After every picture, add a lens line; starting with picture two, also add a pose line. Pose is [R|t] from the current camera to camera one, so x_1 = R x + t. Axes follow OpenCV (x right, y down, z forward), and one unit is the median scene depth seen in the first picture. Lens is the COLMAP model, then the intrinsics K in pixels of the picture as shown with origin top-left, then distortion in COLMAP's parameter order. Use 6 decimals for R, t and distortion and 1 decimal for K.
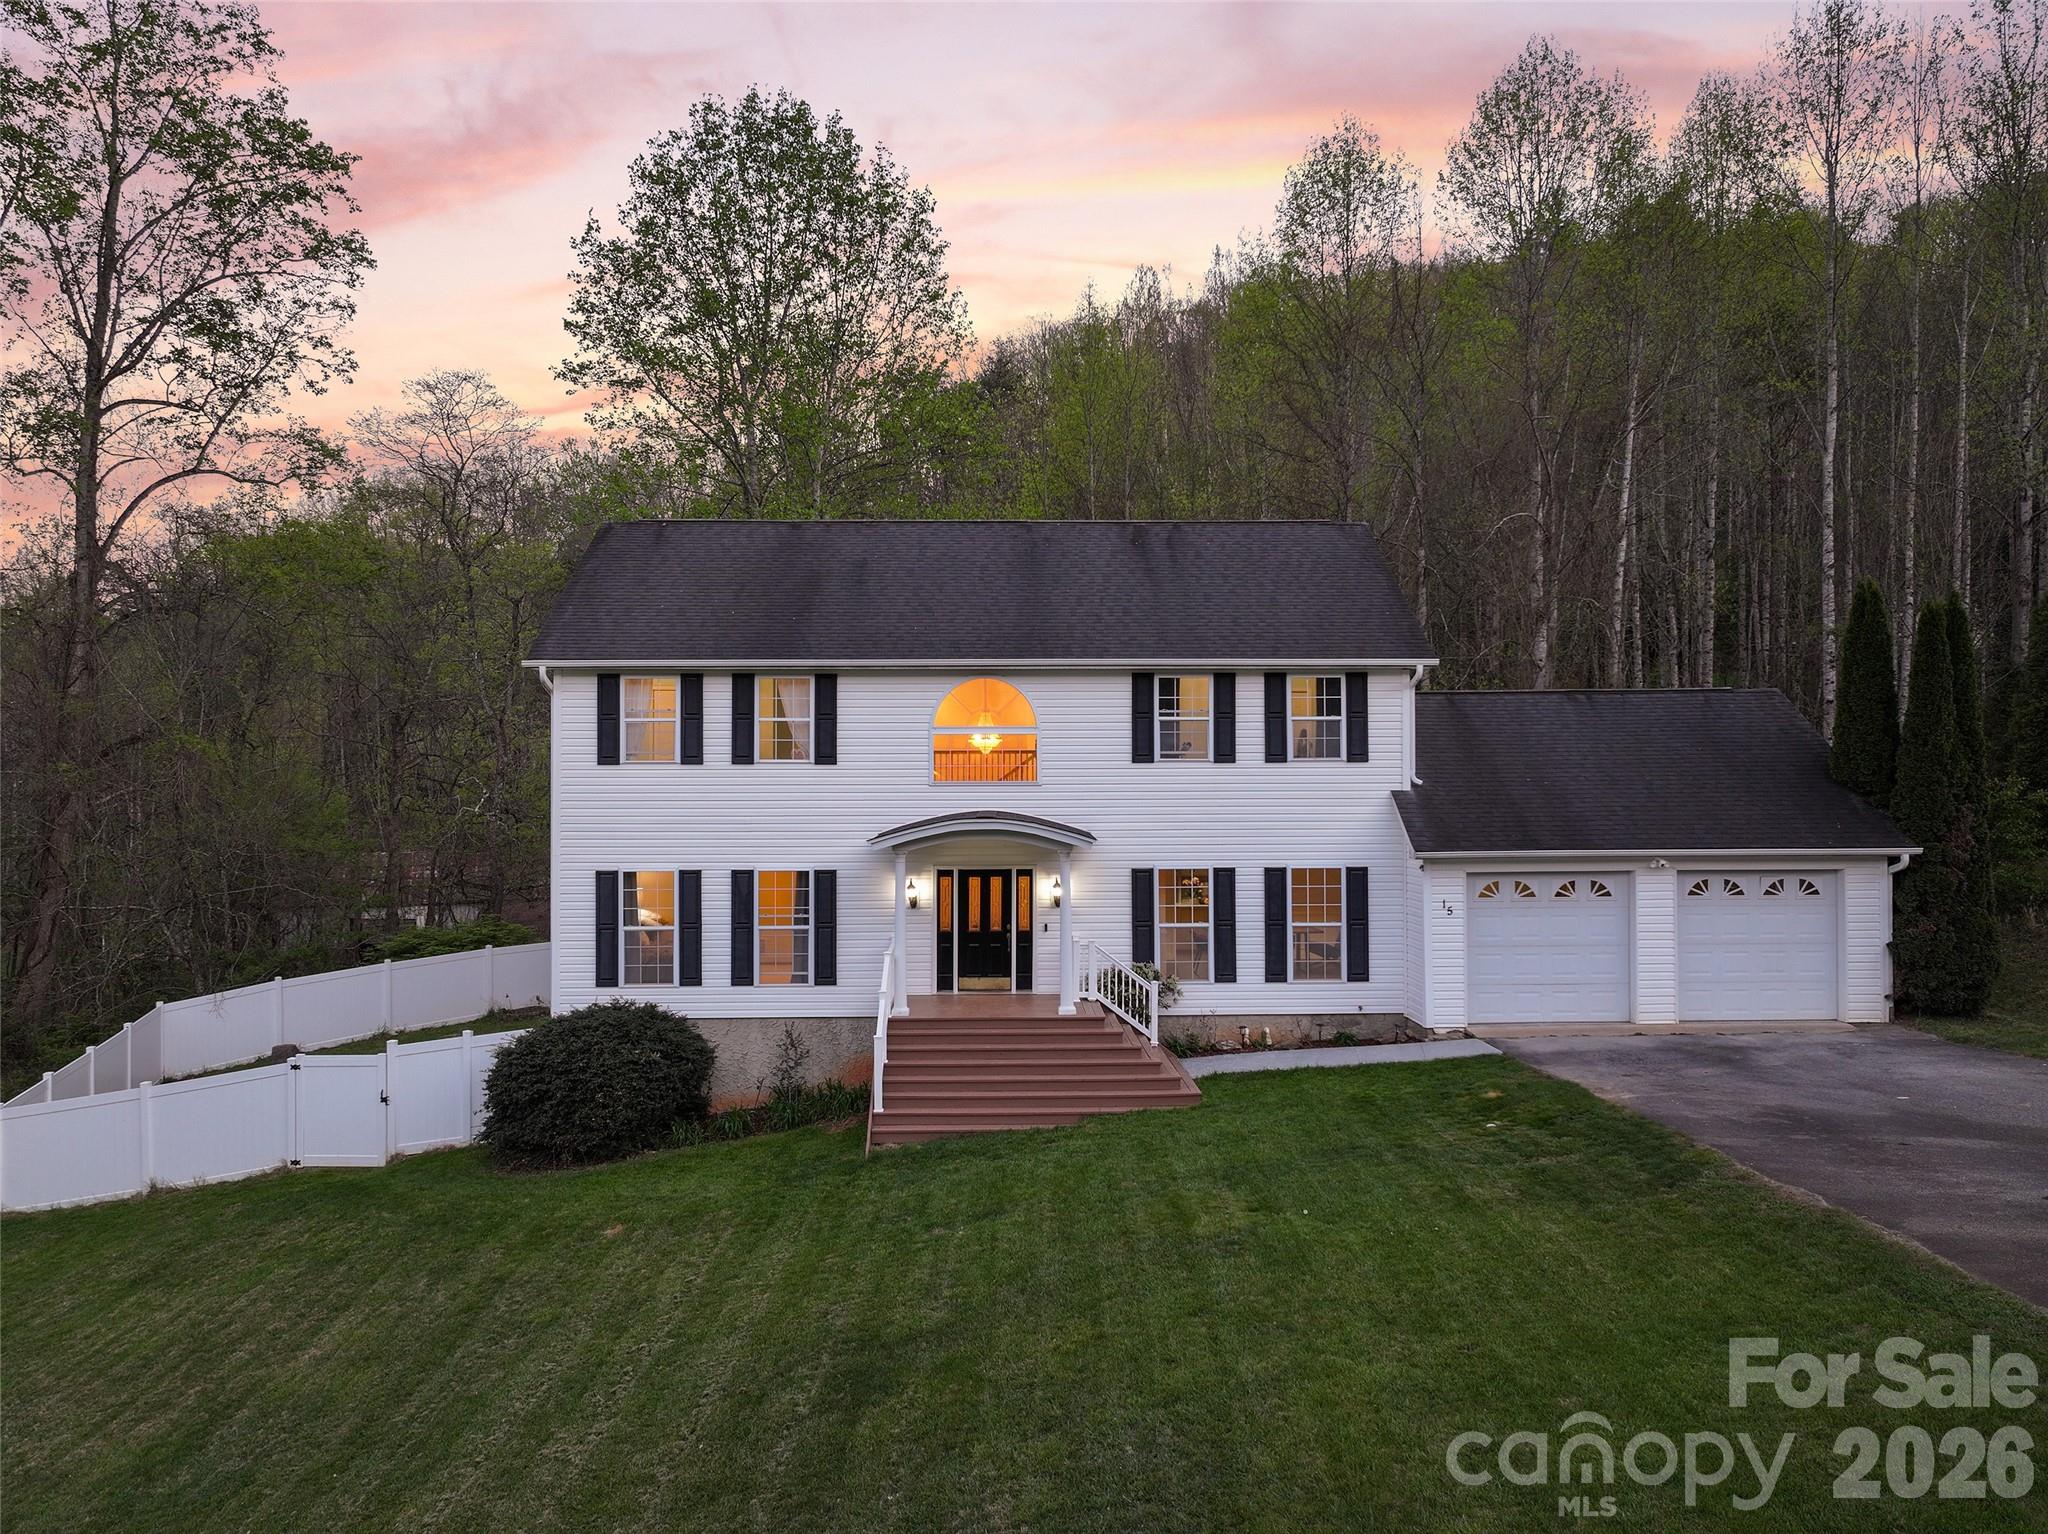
lens RADIAL K [[1448.4, 0, 1035.6], [0, 1448.4, 760.1], [0, 0, 1]] dist [-0.001474, 0.017802]
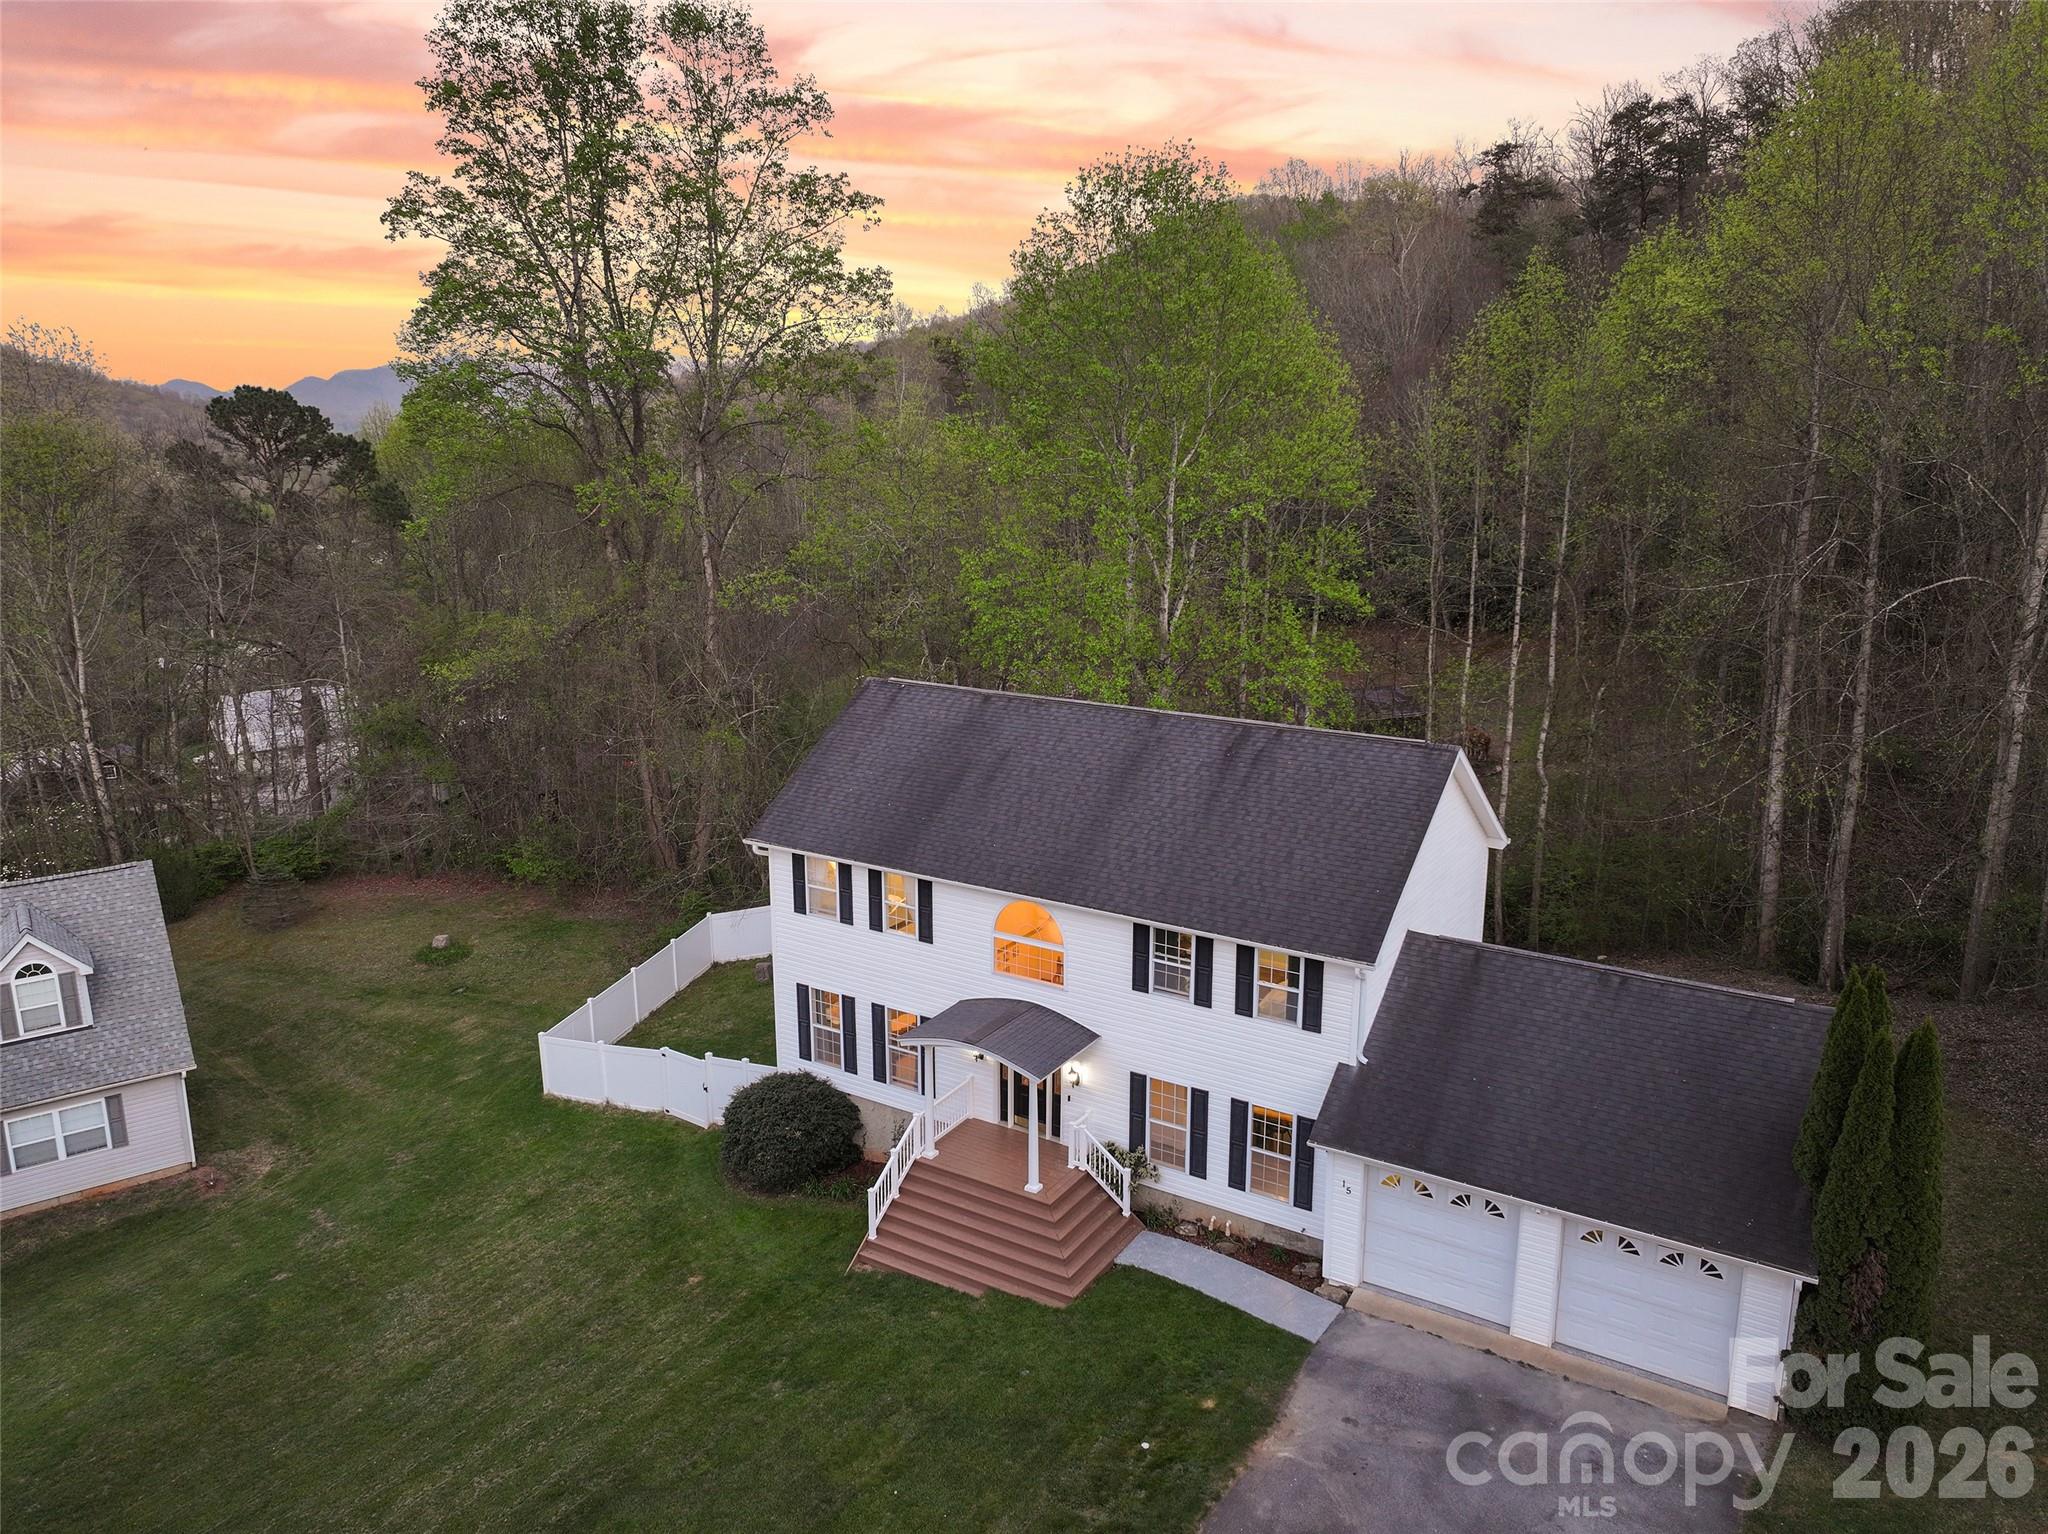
lens RADIAL K [[1448.4, 0, 1029.7], [0, 1448.4, 753.9], [0, 0, 1]] dist [-0.001474, 0.017802]
pose [[0.834973, 0.127679, -0.535273, 0.612815], [0.003162, 0.971581, 0.236684, -0.472073], [0.550281, -0.199317, 0.810841, 0.019933]]
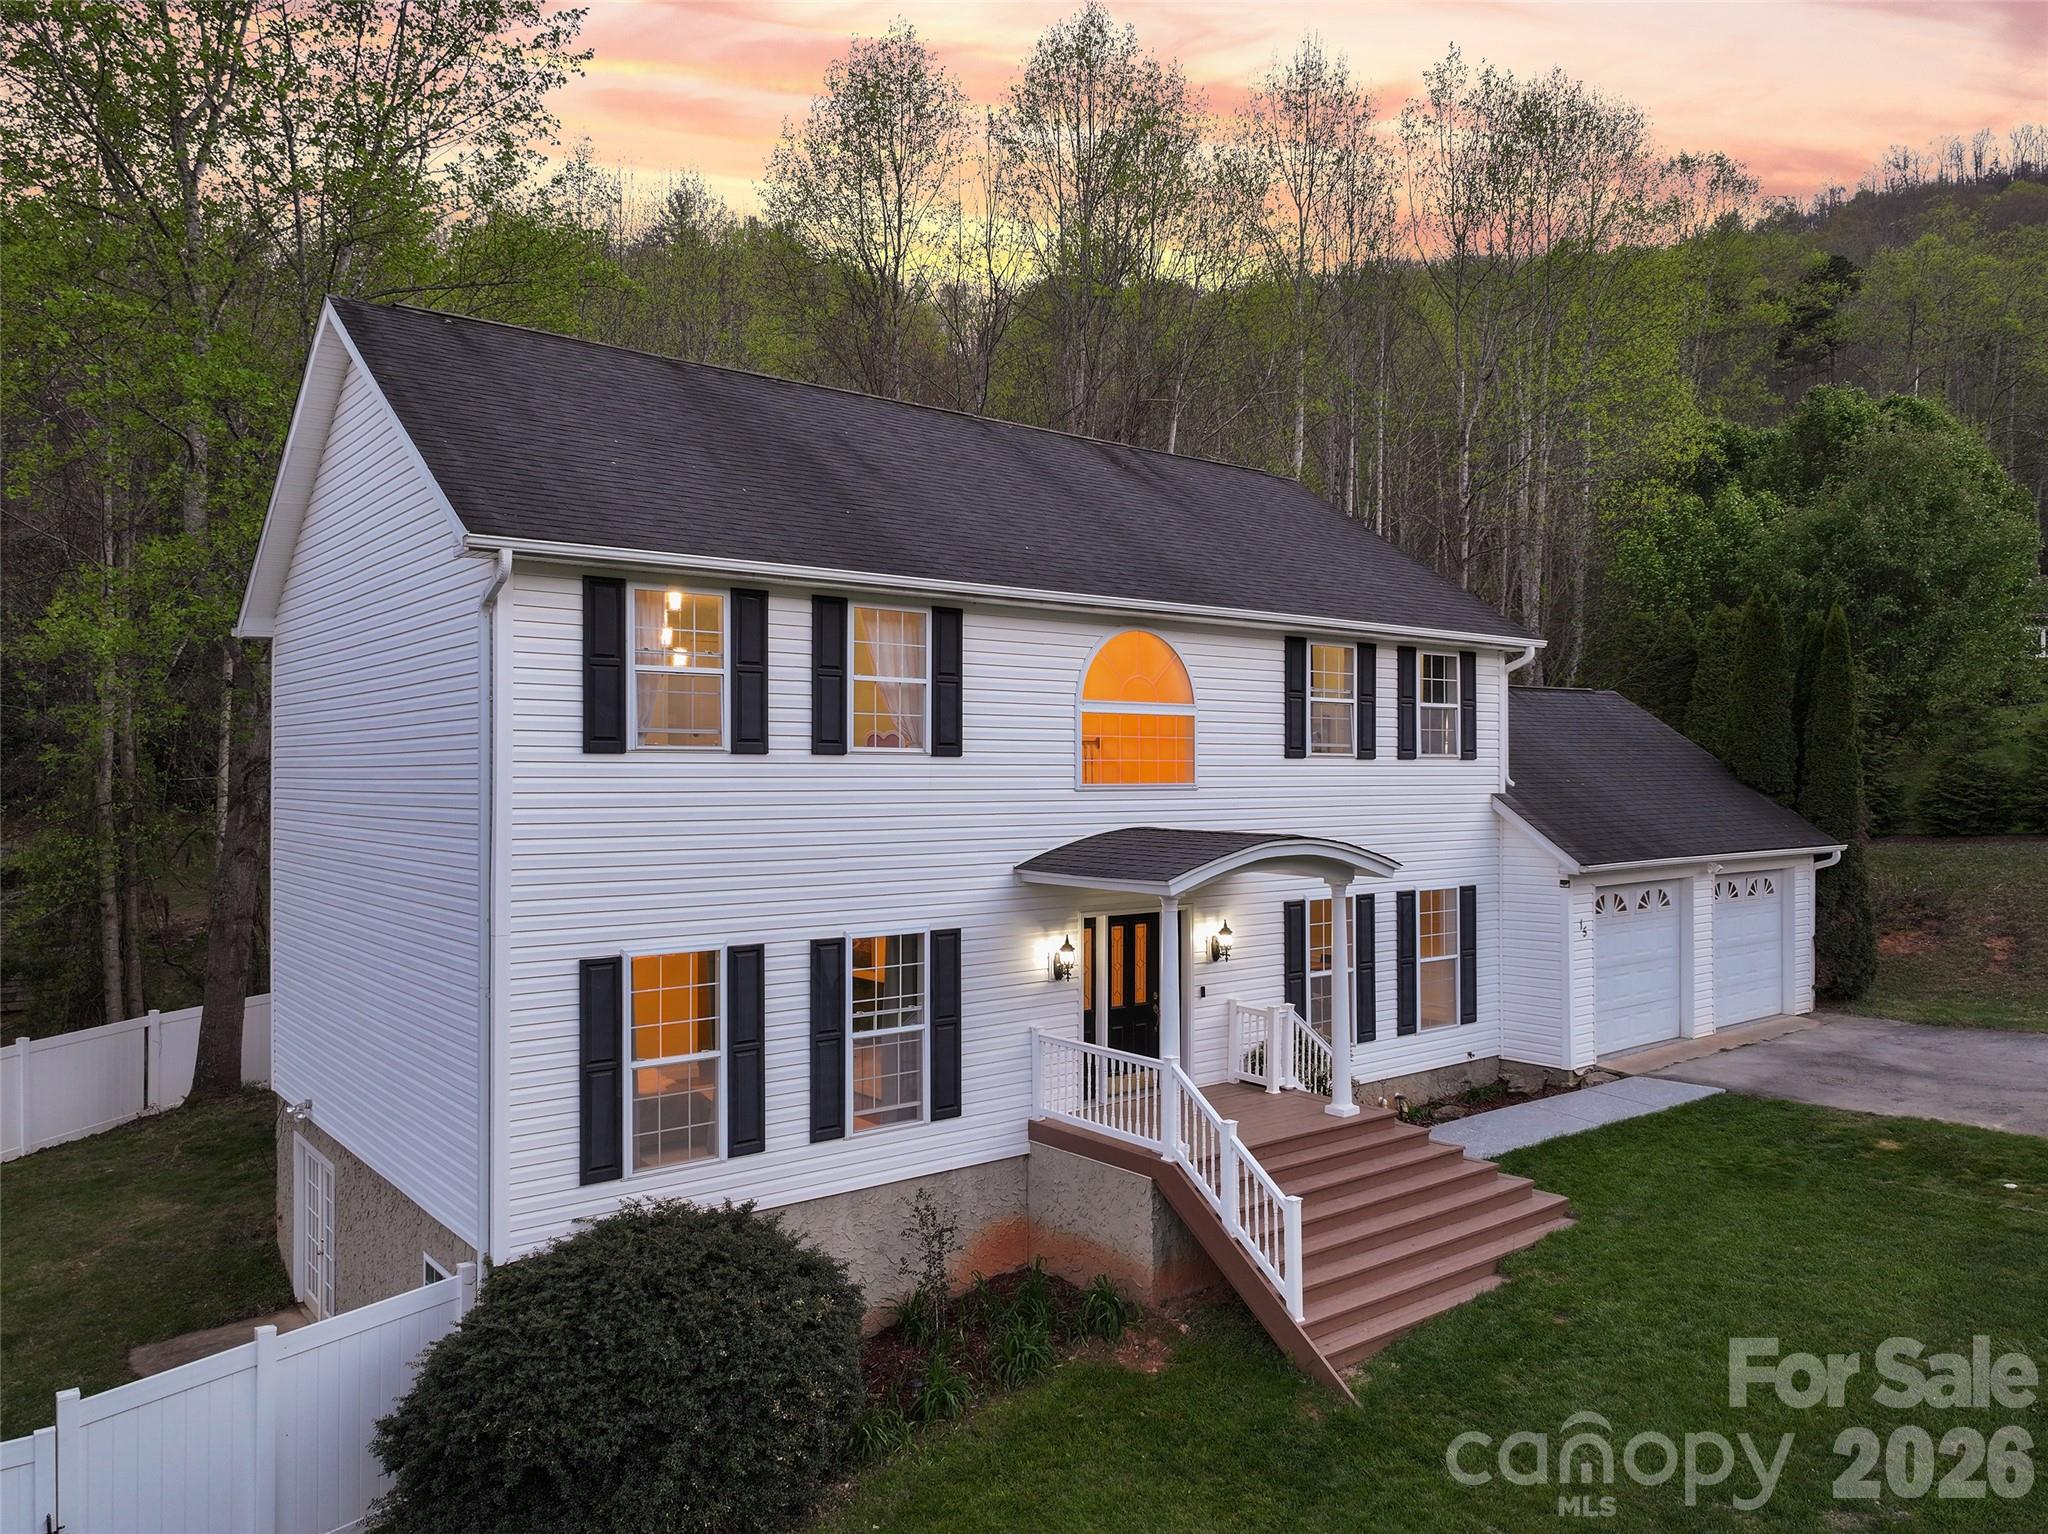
lens RADIAL K [[1448.4, 0, 1030.6], [0, 1448.4, 775.0], [0, 0, 1]] dist [-0.001474, 0.017802]
pose [[0.794952, 0.001844, 0.606670, -0.484319], [-0.006179, 0.999968, 0.005057, 0.007626], [-0.606641, -0.007768, 0.794938, 0.492744]]
